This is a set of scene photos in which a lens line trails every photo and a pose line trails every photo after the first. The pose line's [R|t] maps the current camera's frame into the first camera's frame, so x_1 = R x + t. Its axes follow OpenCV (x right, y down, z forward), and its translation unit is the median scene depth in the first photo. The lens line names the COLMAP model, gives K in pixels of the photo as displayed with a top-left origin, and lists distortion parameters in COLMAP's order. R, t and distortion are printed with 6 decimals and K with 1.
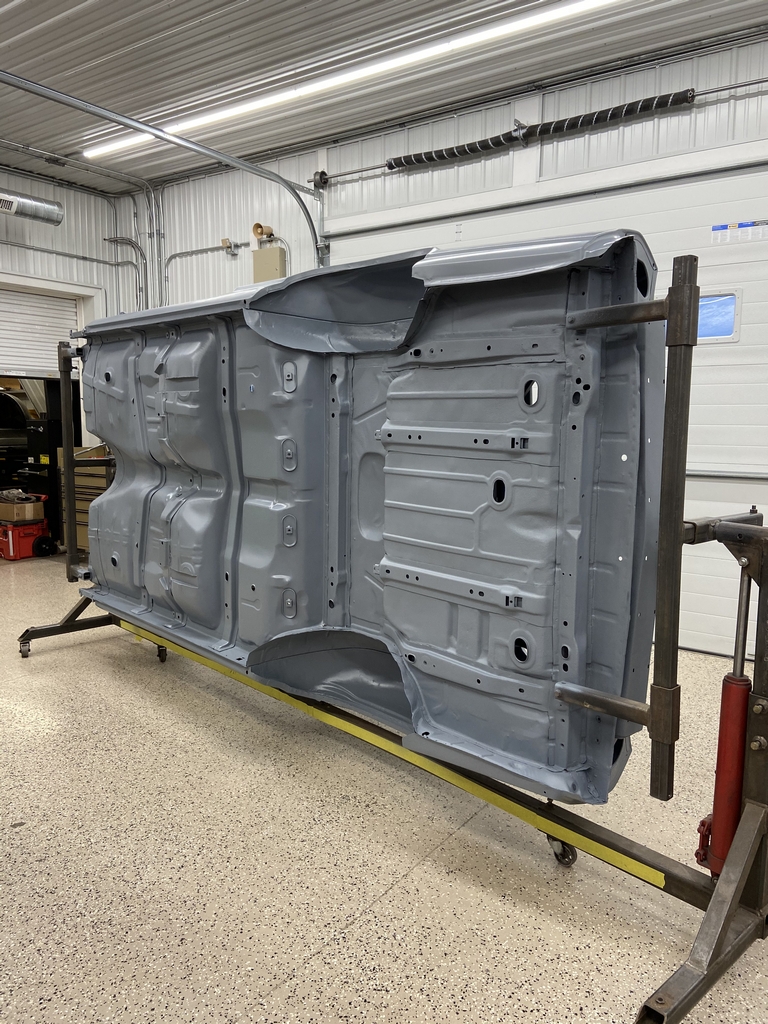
lens RADIAL K [[768.3, 0, 387.6], [0, 768.3, 499.7], [0, 0, 1]] dist [0.130296, -0.171493]
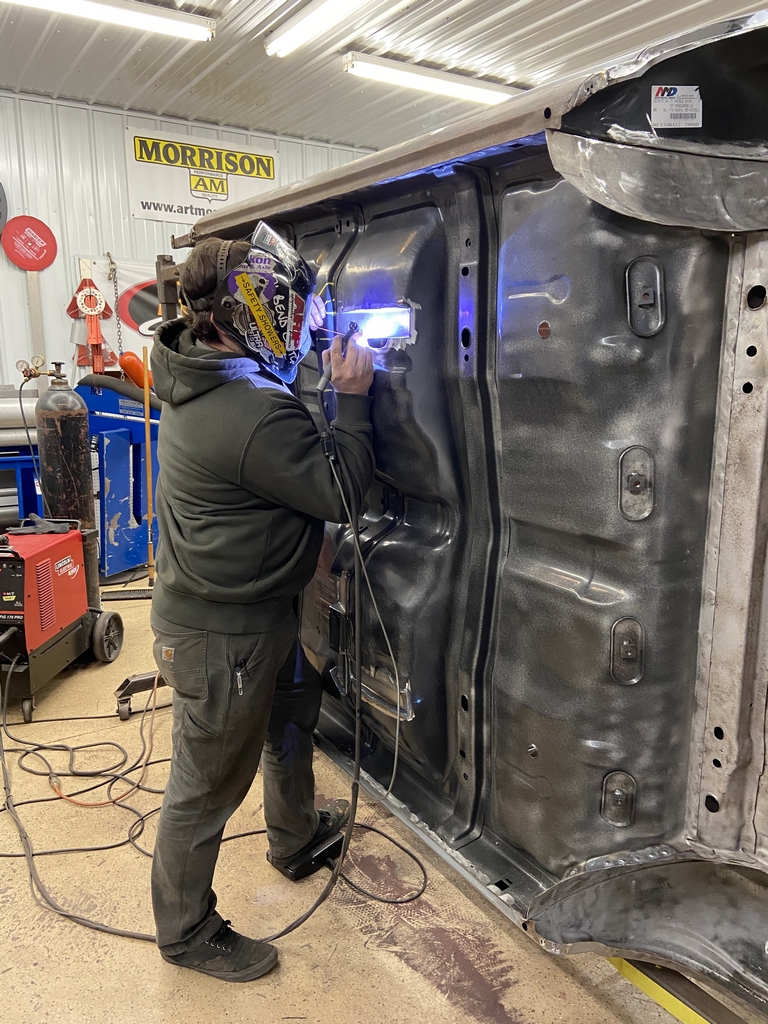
lens RADIAL K [[768.3, 0, 387.6], [0, 768.3, 499.7], [0, 0, 1]] dist [0.130296, -0.171493]
pose [[0.990926, 0.002032, -0.134394, -0.195721], [0.012607, 0.994073, 0.107978, -0.093300], [0.133817, -0.108692, 0.985027, 0.522675]]
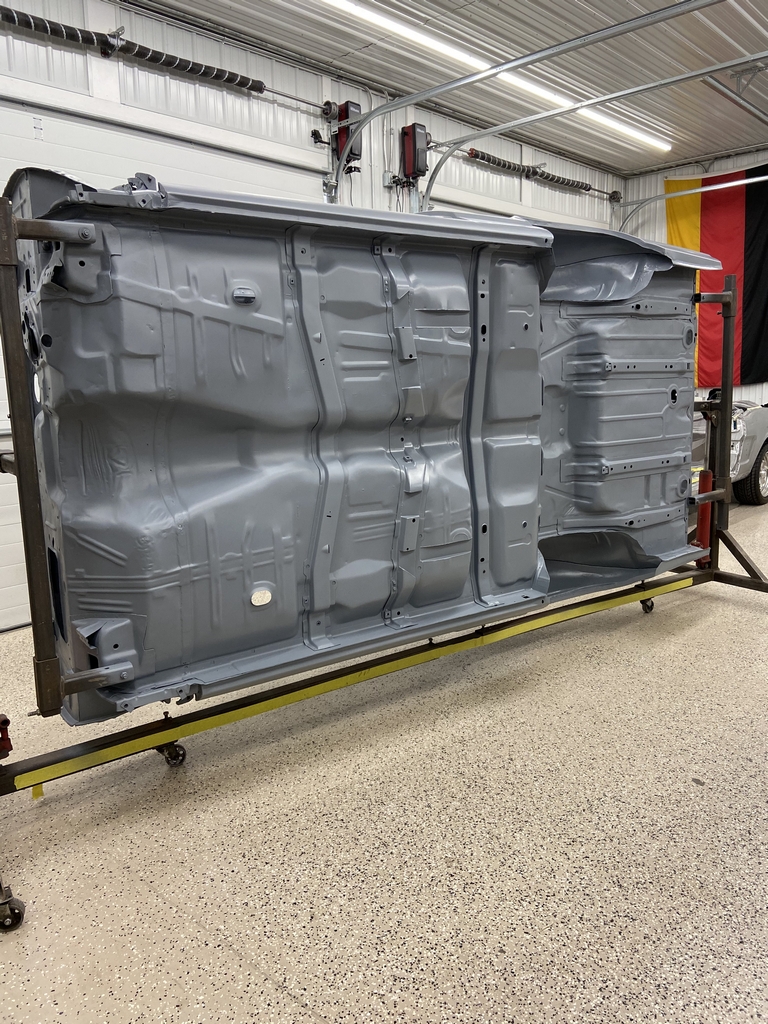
lens RADIAL K [[768.3, 0, 387.6], [0, 768.3, 499.7], [0, 0, 1]] dist [0.130296, -0.171493]
pose [[0.122015, -0.170167, 0.977832, -1.170062], [0.136383, 0.978722, 0.153304, -0.098225], [-0.983113, 0.114654, 0.142627, 1.009779]]
